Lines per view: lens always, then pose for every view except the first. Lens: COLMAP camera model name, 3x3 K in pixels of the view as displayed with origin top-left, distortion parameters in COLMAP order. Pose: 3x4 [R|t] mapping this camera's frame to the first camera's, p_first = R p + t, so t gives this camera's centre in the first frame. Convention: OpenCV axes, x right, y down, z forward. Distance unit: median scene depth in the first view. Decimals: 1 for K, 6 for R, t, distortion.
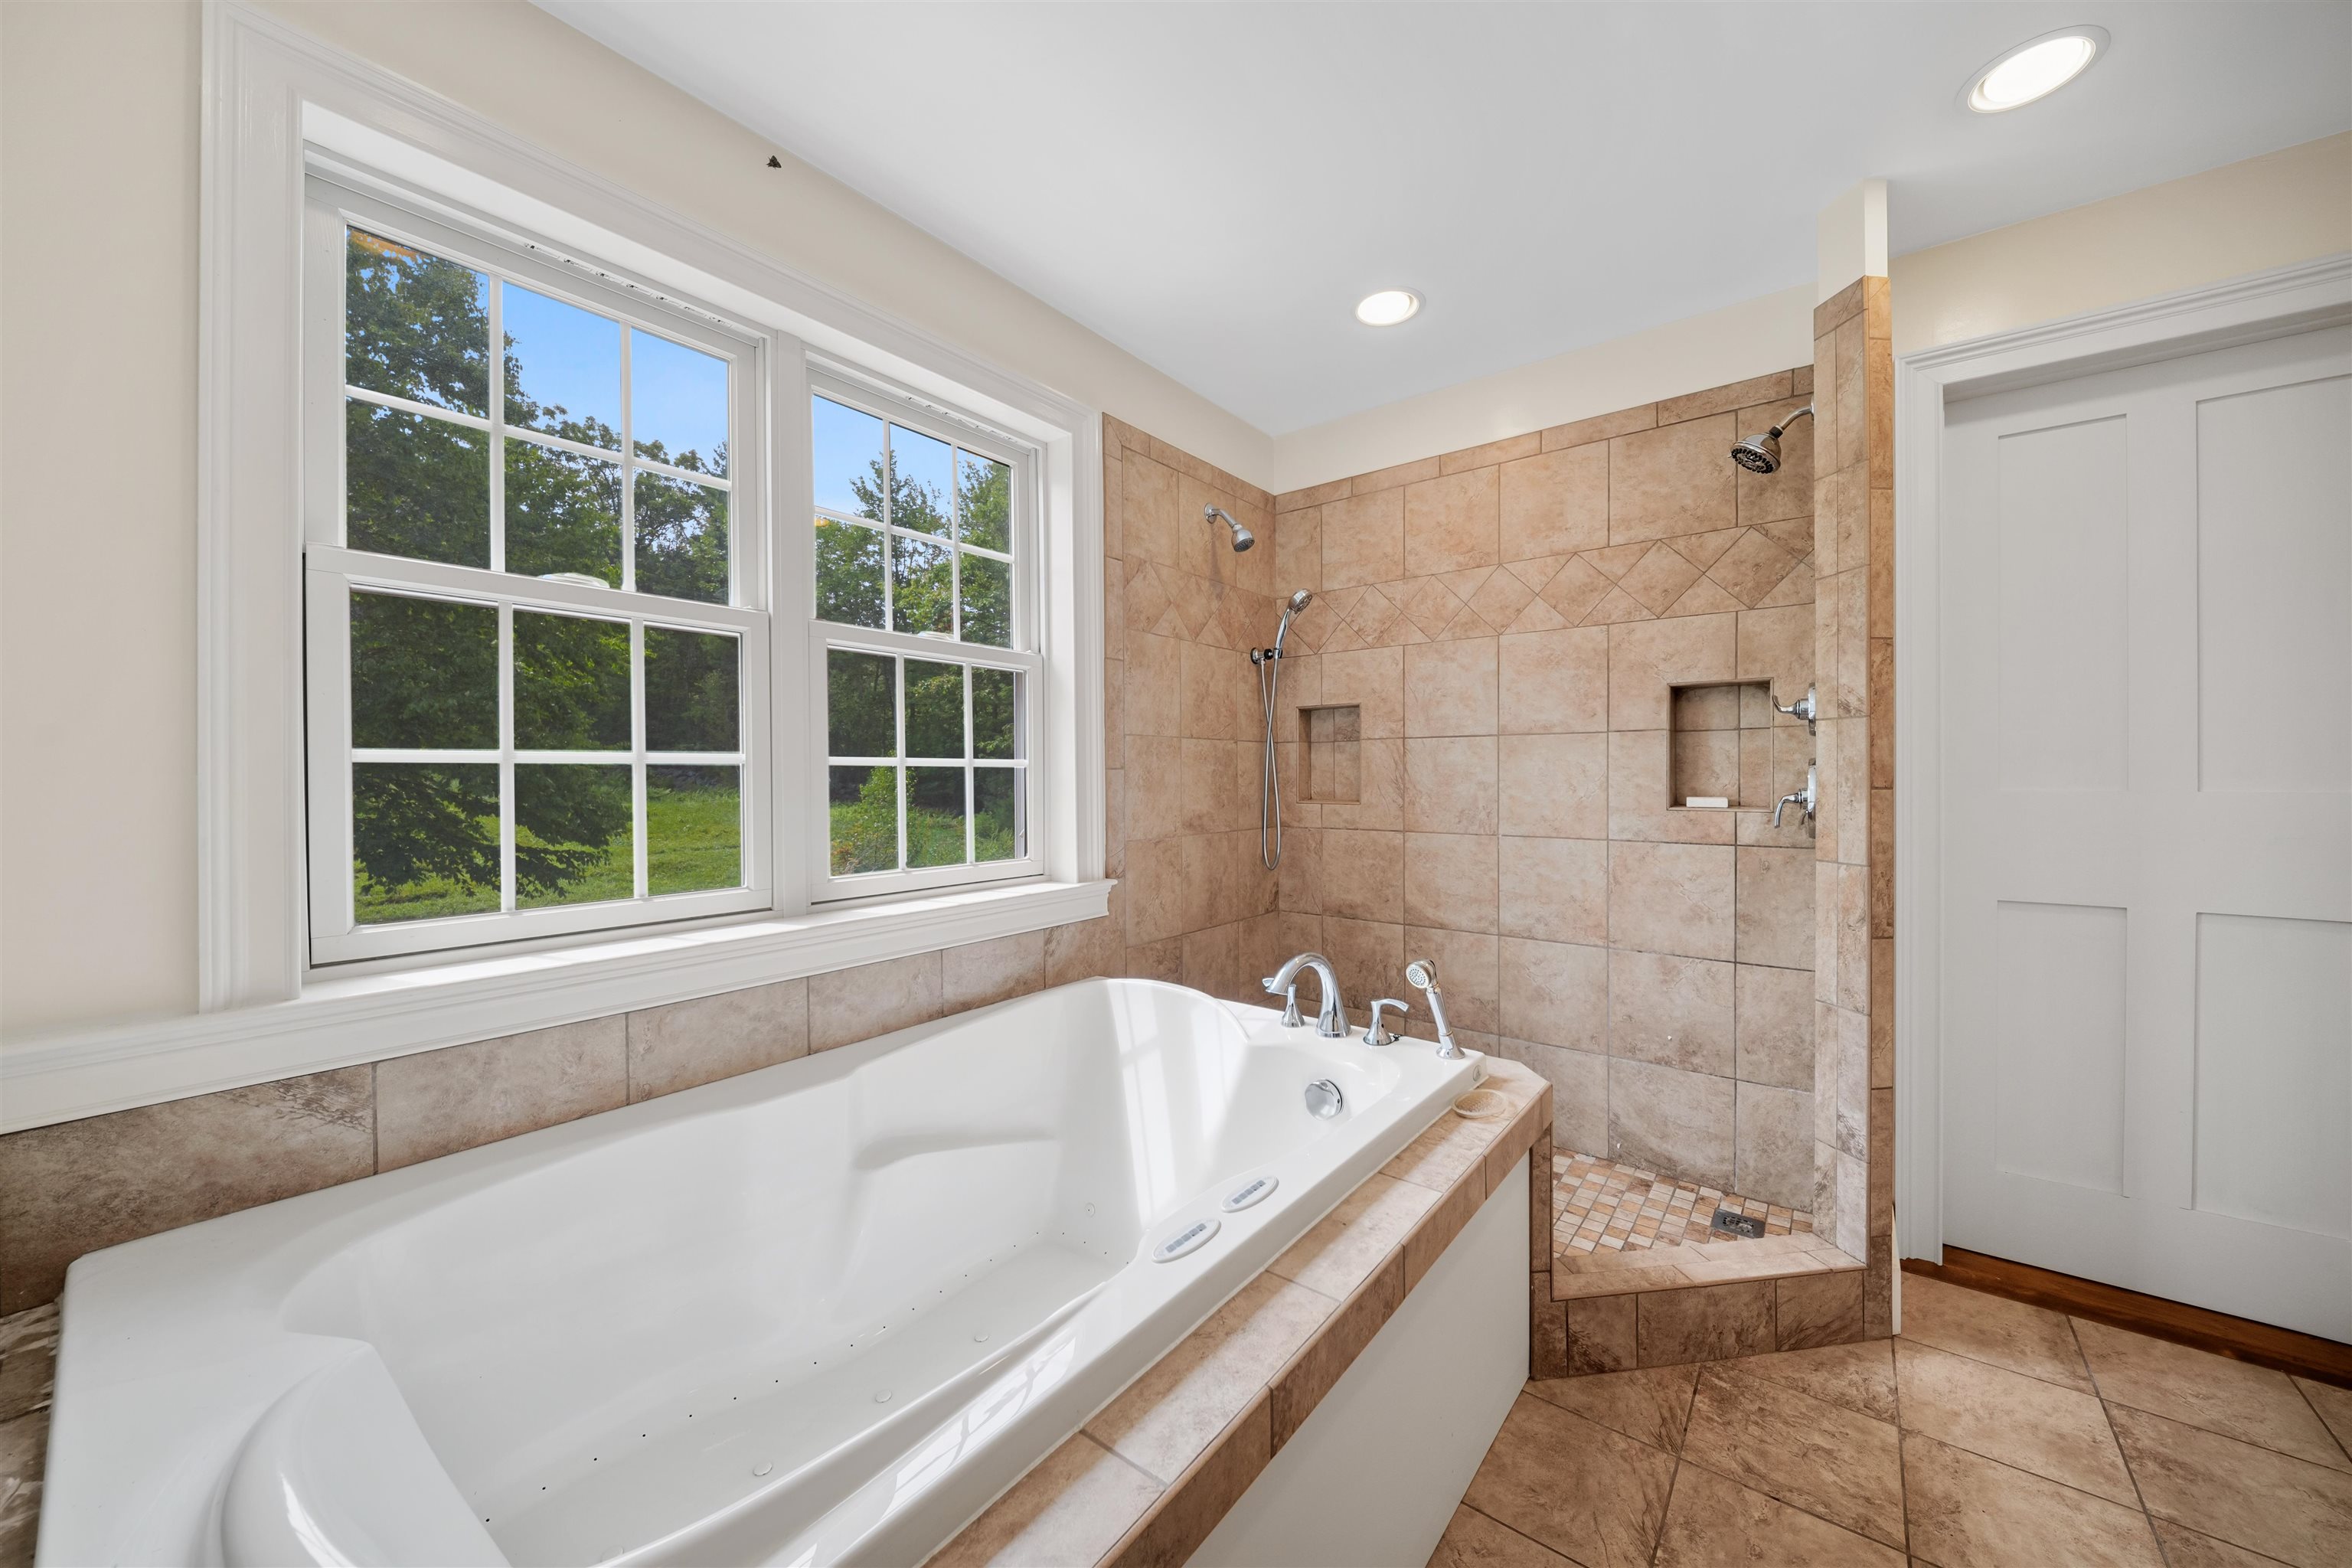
lens RADIAL K [[841.5, 0, 1214.5], [0, 841.5, 776.7], [0, 0, 1]] dist [0.000745, -0.000122]
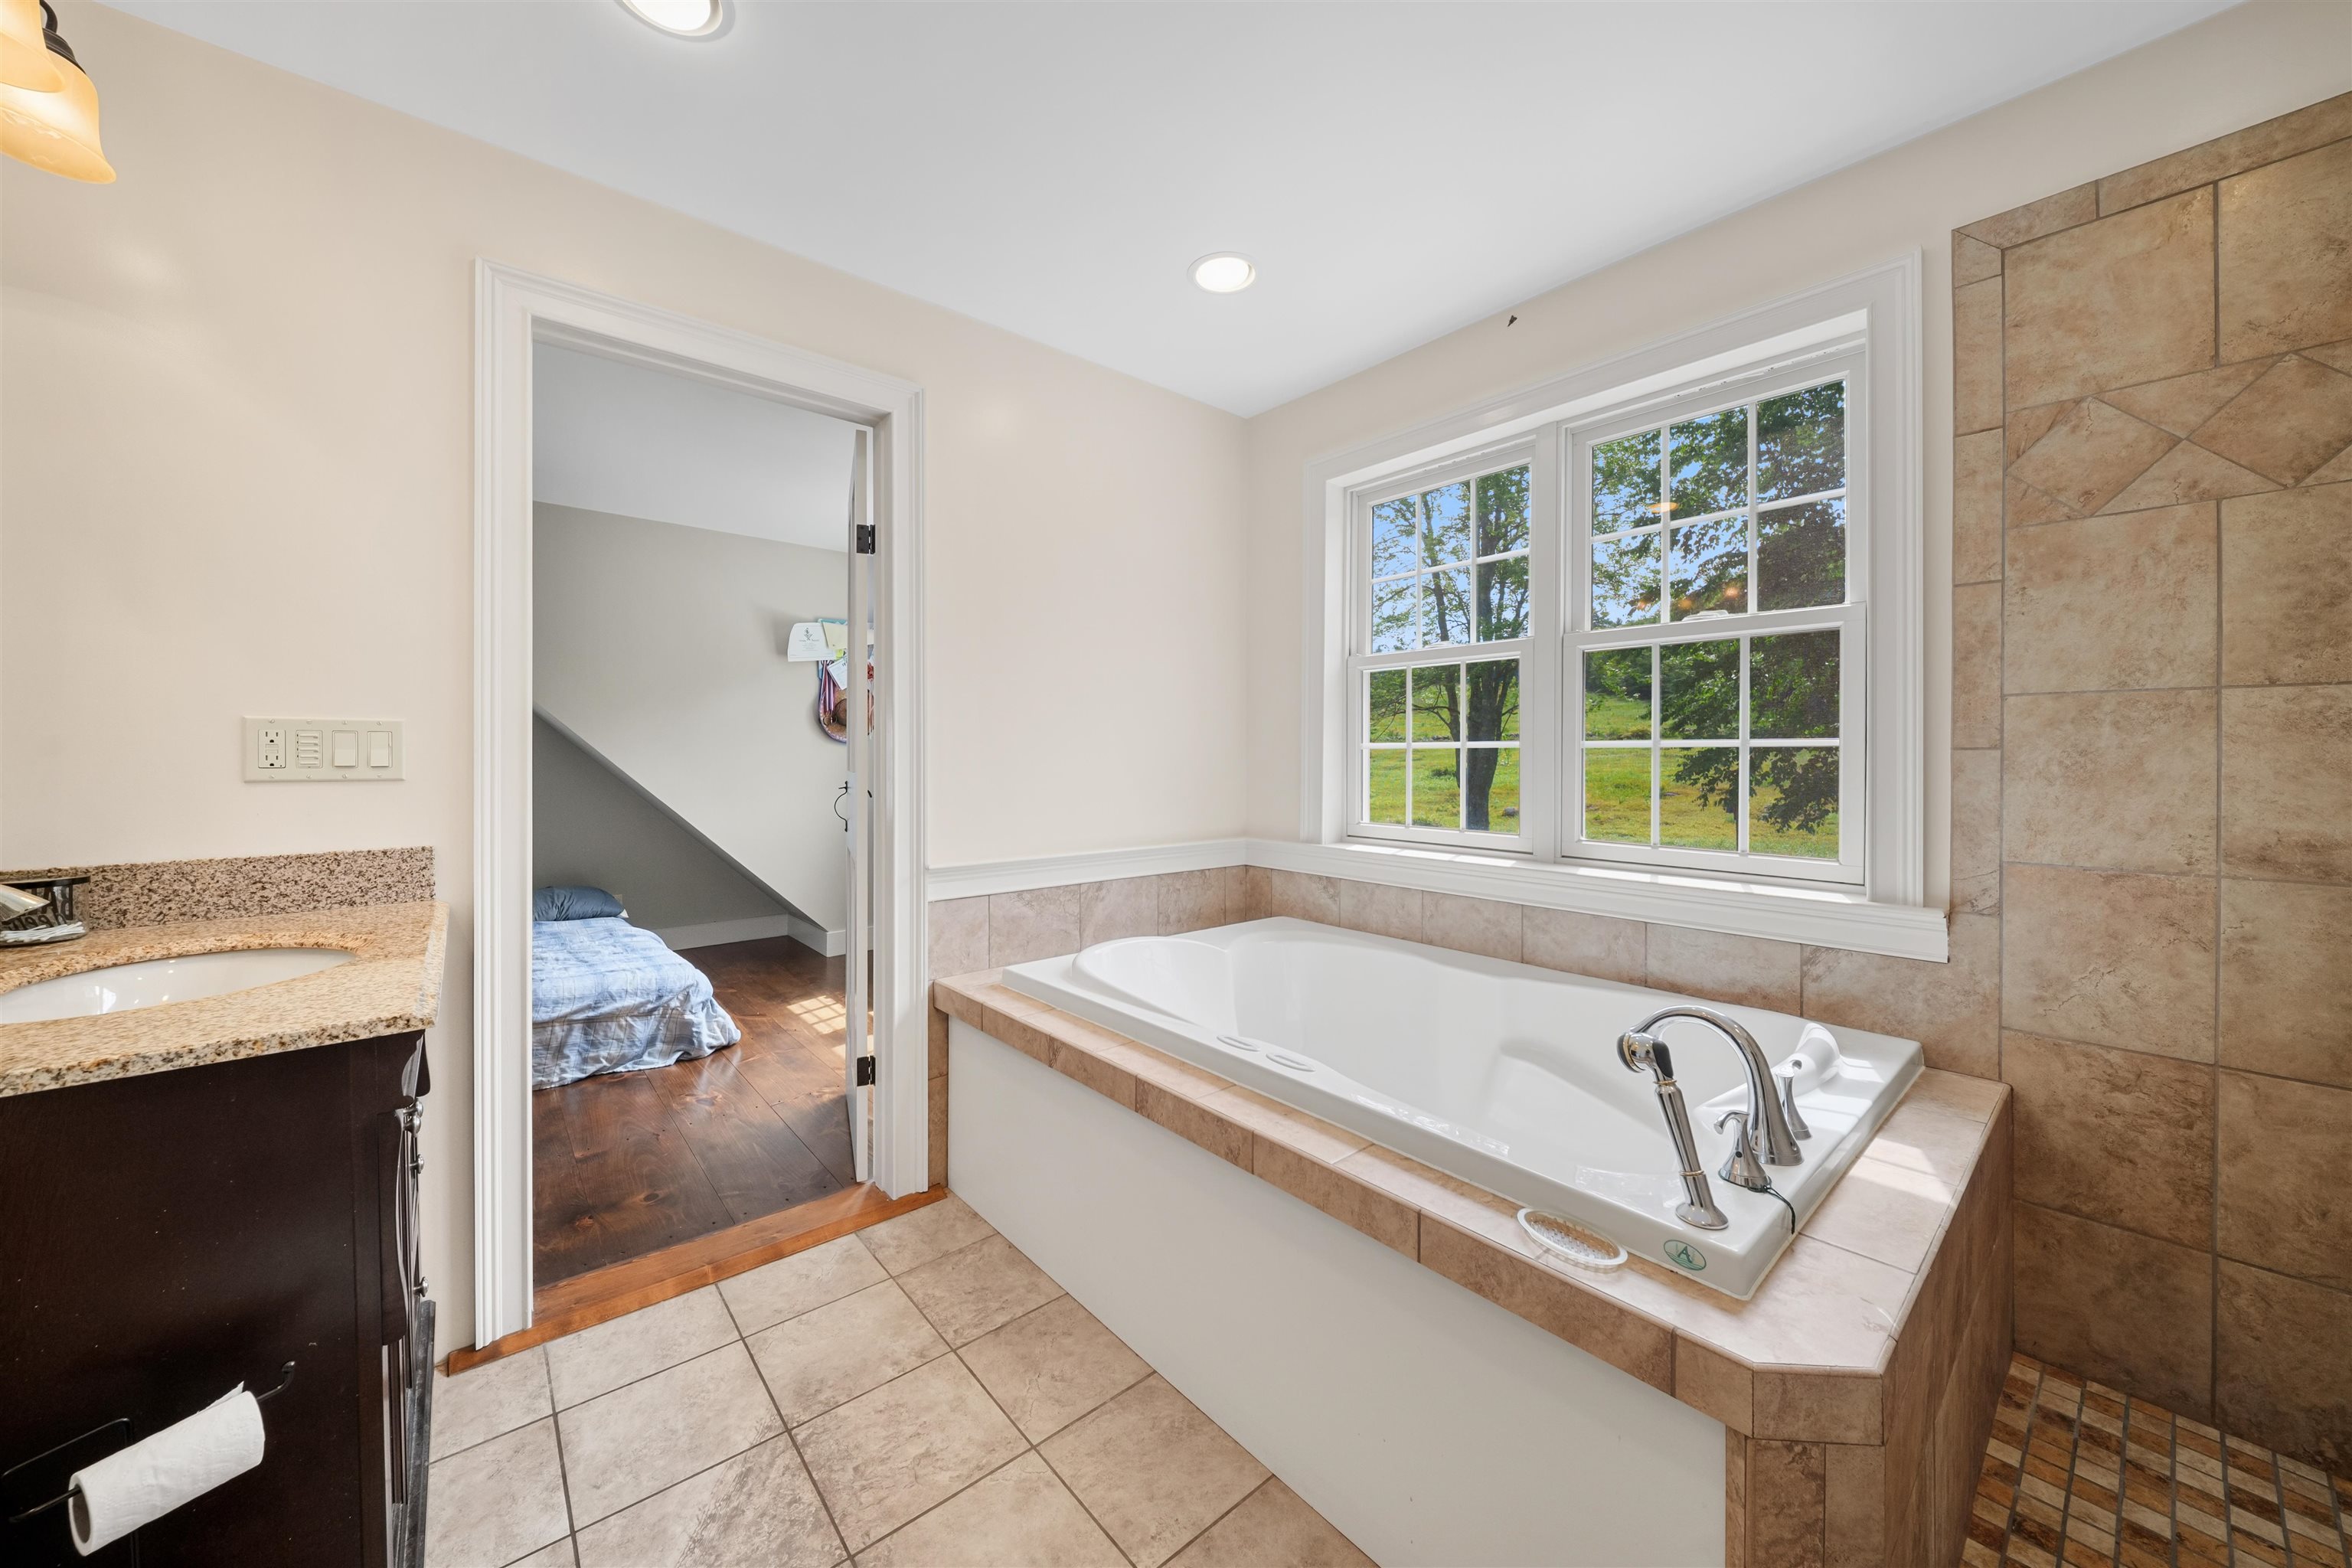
lens RADIAL K [[811.0, 0, 1174.3], [0, 811.0, 763.6], [0, 0, 1]] dist [0.013955, -0.006137]
pose [[-0.218835, 0.009391, -0.975717, 0.790001], [-0.008600, 0.999896, 0.011552, 0.000204], [0.975724, 0.010919, -0.218731, 0.637778]]
